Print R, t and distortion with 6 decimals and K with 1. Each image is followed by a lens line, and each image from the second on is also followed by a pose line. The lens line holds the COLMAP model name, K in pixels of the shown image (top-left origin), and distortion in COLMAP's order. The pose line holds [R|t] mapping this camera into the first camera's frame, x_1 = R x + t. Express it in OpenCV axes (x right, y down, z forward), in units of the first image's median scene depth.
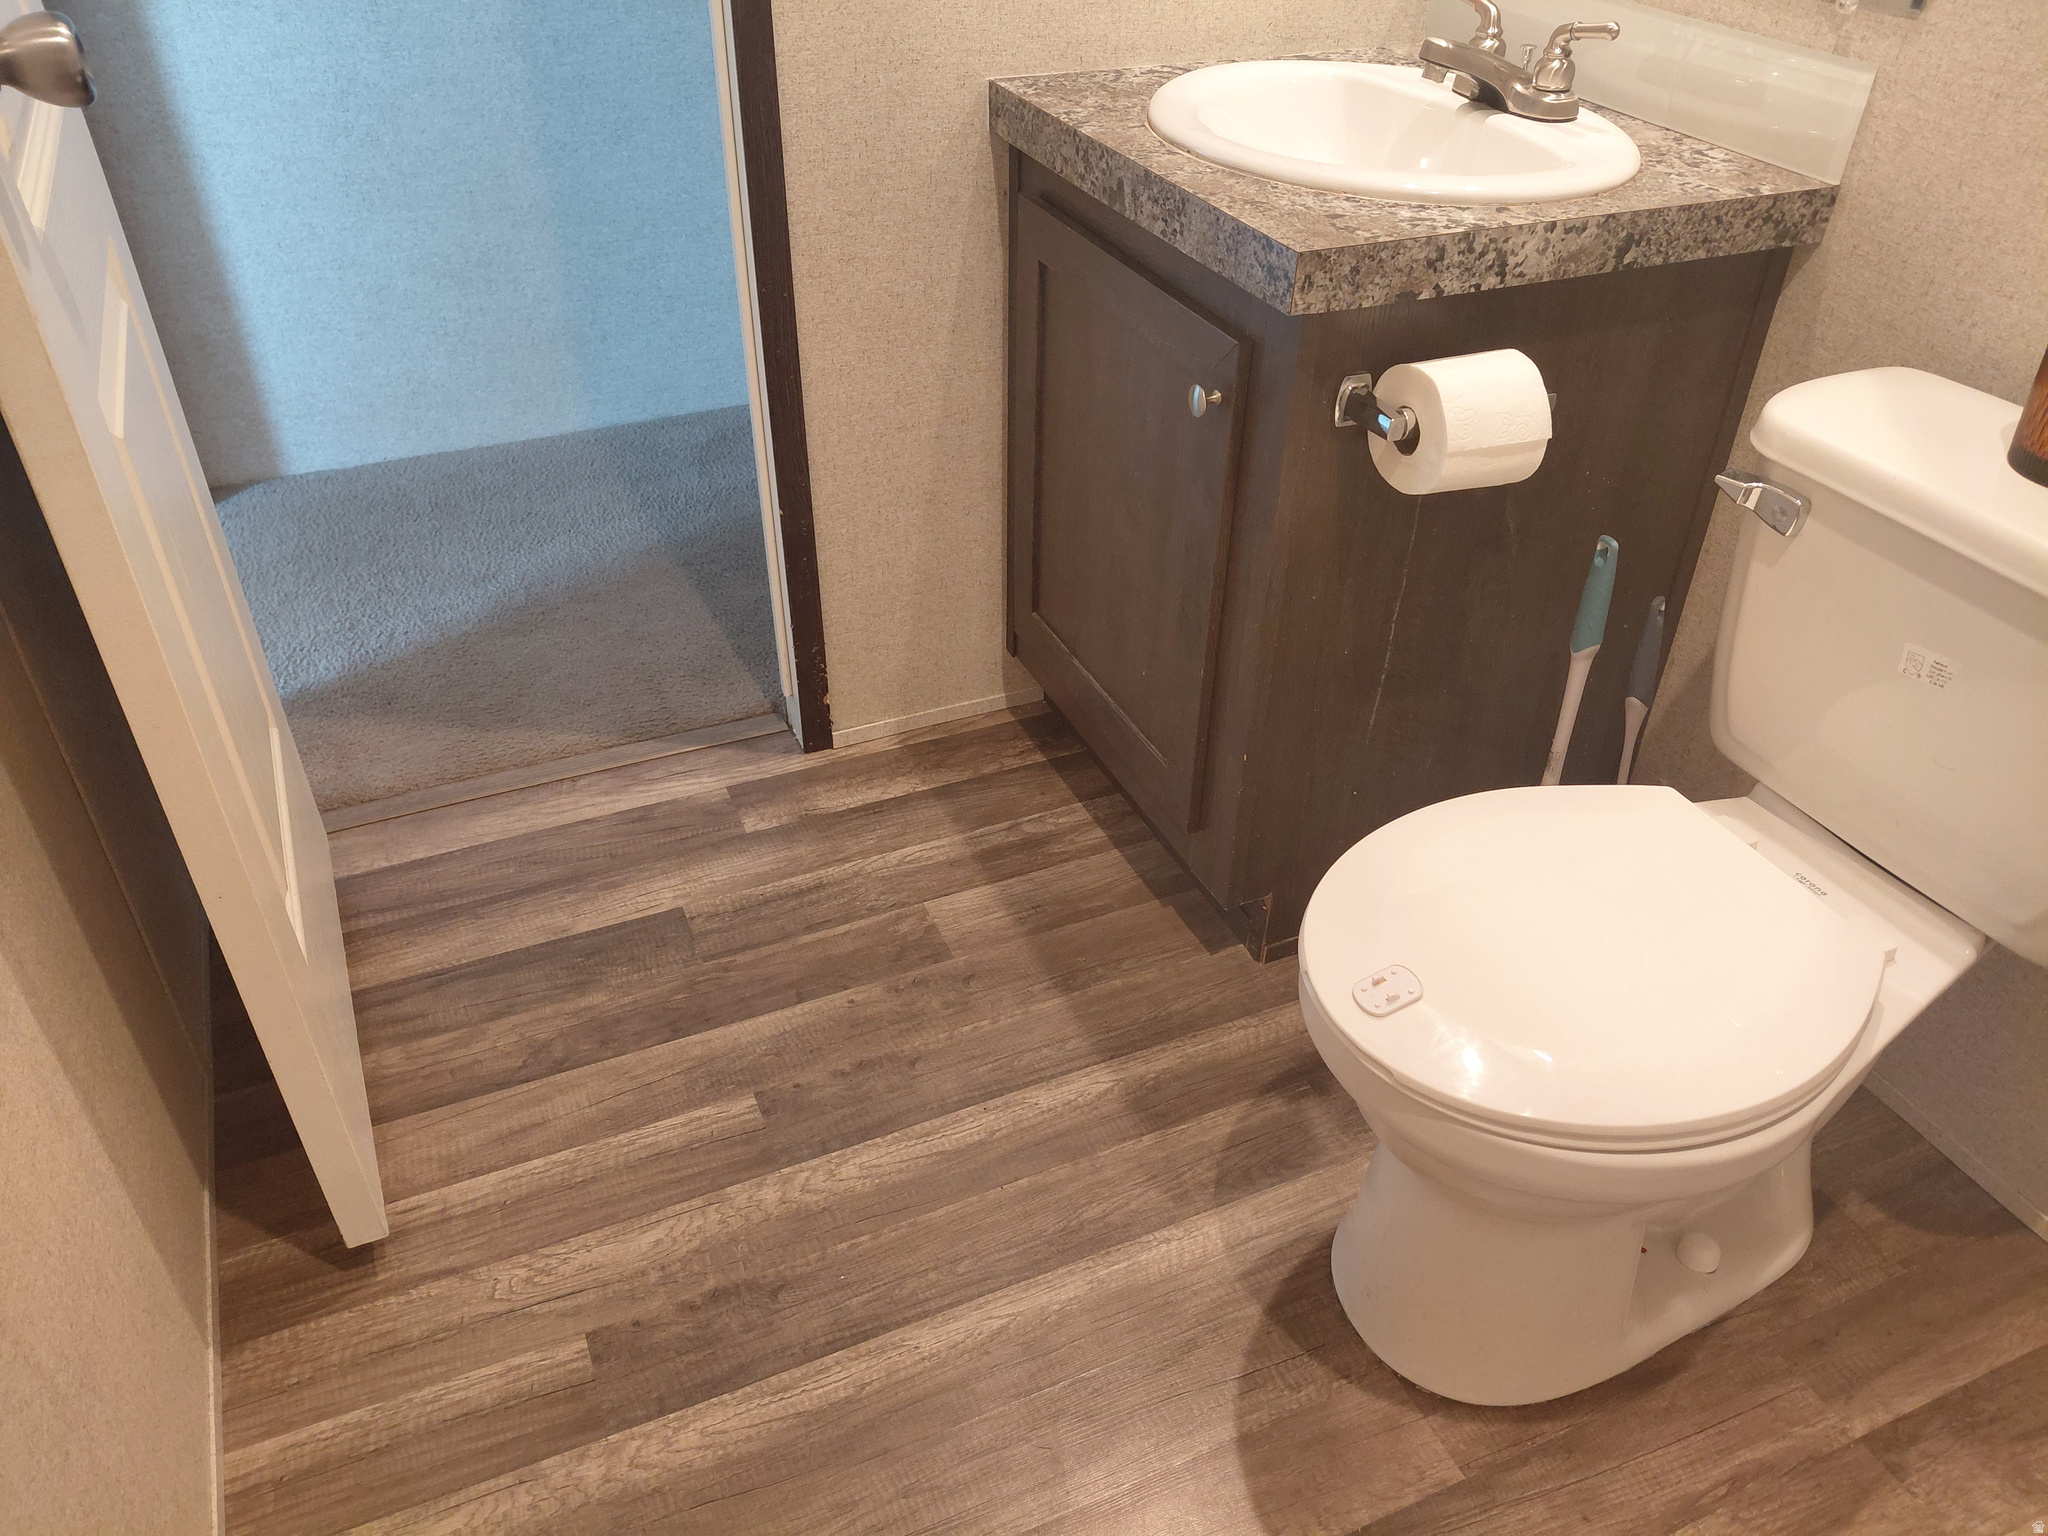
lens RADIAL K [[1560.3, 0, 1040.7], [0, 1560.3, 773.2], [0, 0, 1]] dist [0.117412, -0.232145]
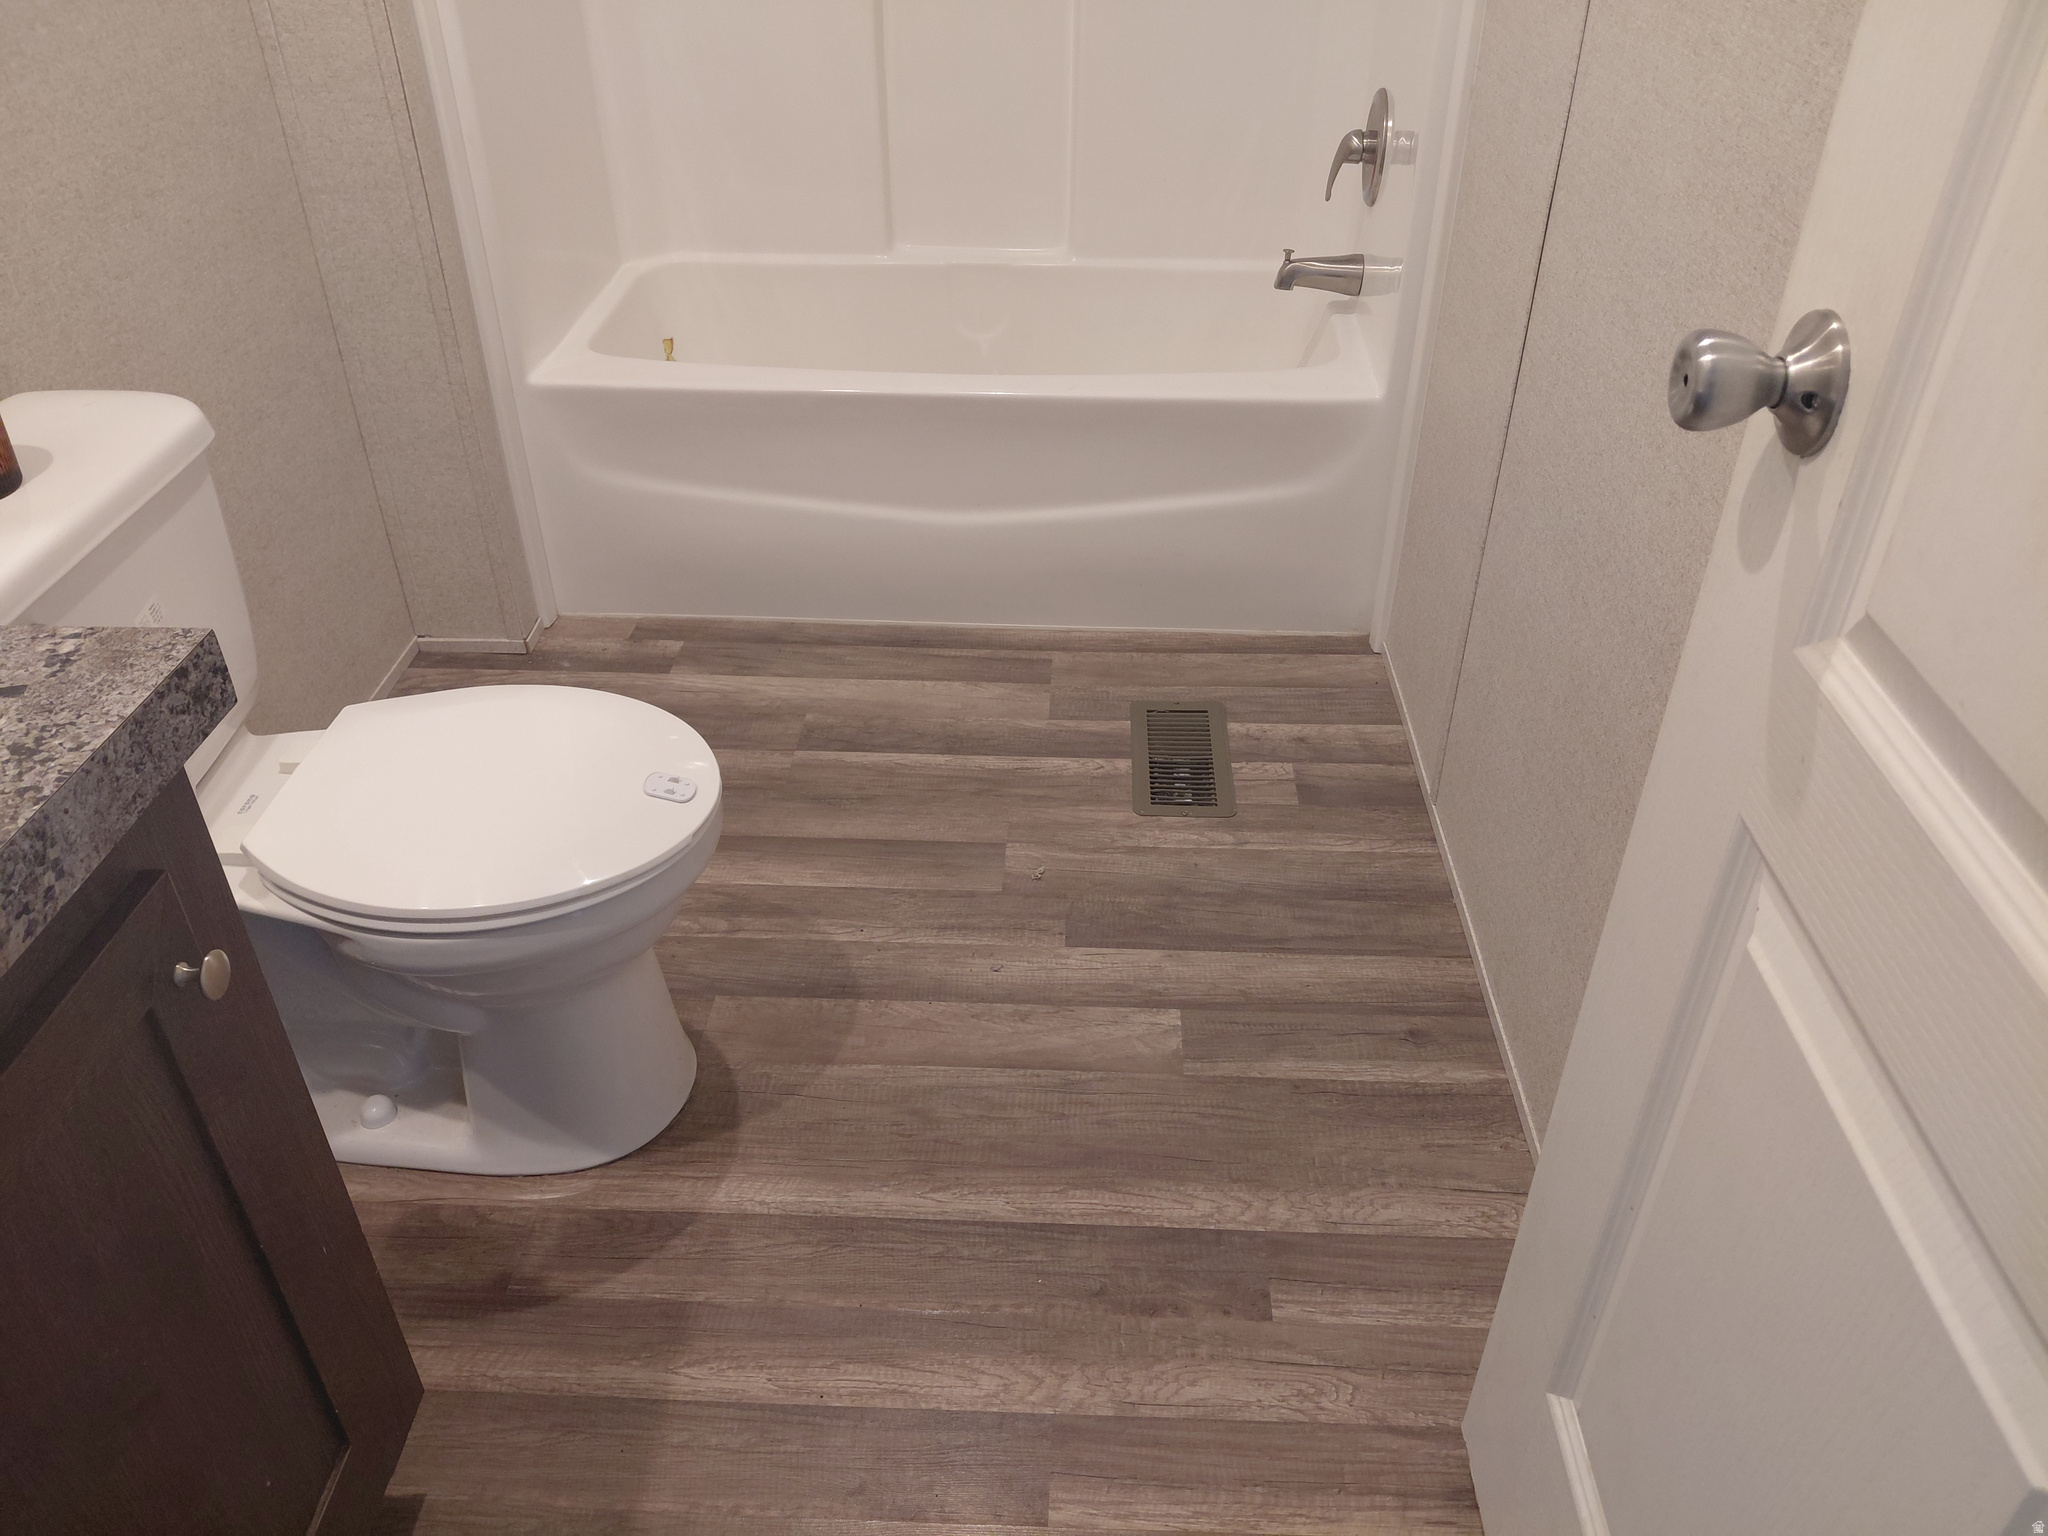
lens RADIAL K [[1560.3, 0, 1040.7], [0, 1560.3, 773.2], [0, 0, 1]] dist [0.117412, -0.232145]
pose [[-0.899088, -0.257022, 0.354374, -0.423233], [0.244281, 0.377191, 0.893338, -0.781220], [-0.363274, 0.889757, -0.276342, 1.000599]]
